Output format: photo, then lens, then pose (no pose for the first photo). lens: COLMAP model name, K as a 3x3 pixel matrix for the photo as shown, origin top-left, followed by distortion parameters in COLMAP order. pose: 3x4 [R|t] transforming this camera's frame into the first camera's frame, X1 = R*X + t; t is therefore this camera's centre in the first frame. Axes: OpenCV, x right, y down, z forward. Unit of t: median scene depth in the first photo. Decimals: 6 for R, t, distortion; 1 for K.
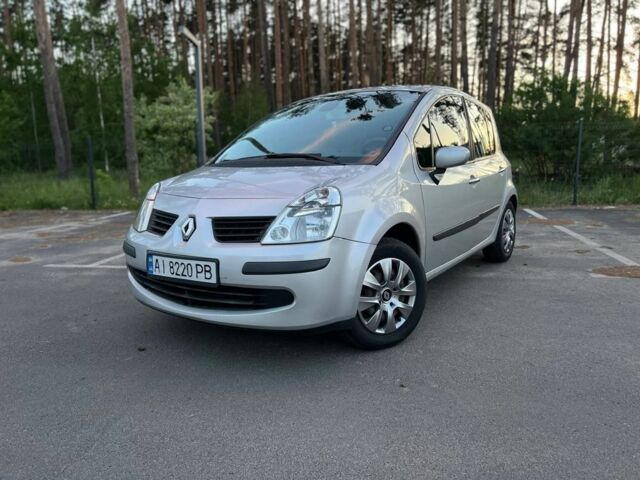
lens RADIAL K [[478.6, 0, 316.6], [0, 478.6, 241.7], [0, 0, 1]] dist [0.046631, -0.060089]
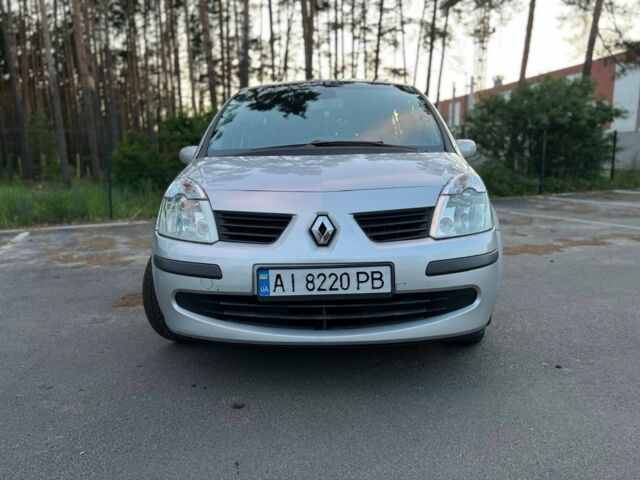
lens RADIAL K [[478.6, 0, 320.0], [0, 478.6, 235.4], [0, 0, 1]] dist [0.046631, -0.060089]
pose [[0.841596, -0.071176, 0.535397, -0.709173], [0.089523, 0.995950, -0.008320, -0.012048], [-0.532637, 0.054932, 0.844559, 0.362278]]
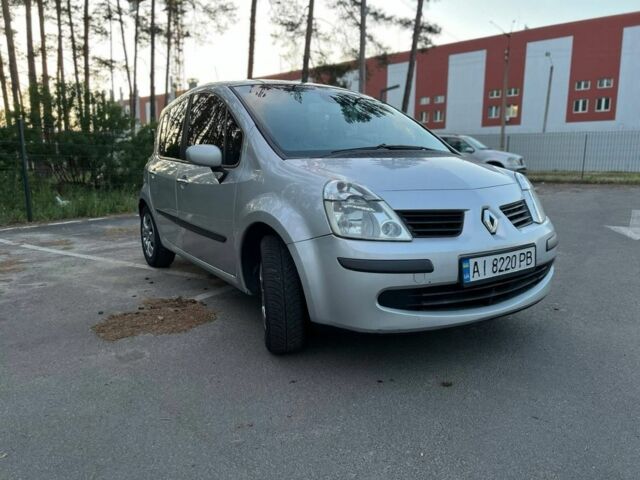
lens RADIAL K [[478.6, 0, 321.4], [0, 478.6, 238.7], [0, 0, 1]] dist [0.046631, -0.060089]
pose [[0.394139, -0.125915, 0.910384, -1.286328], [0.151515, 0.985919, 0.070766, -0.112645], [-0.906475, 0.110045, 0.407667, 0.951077]]
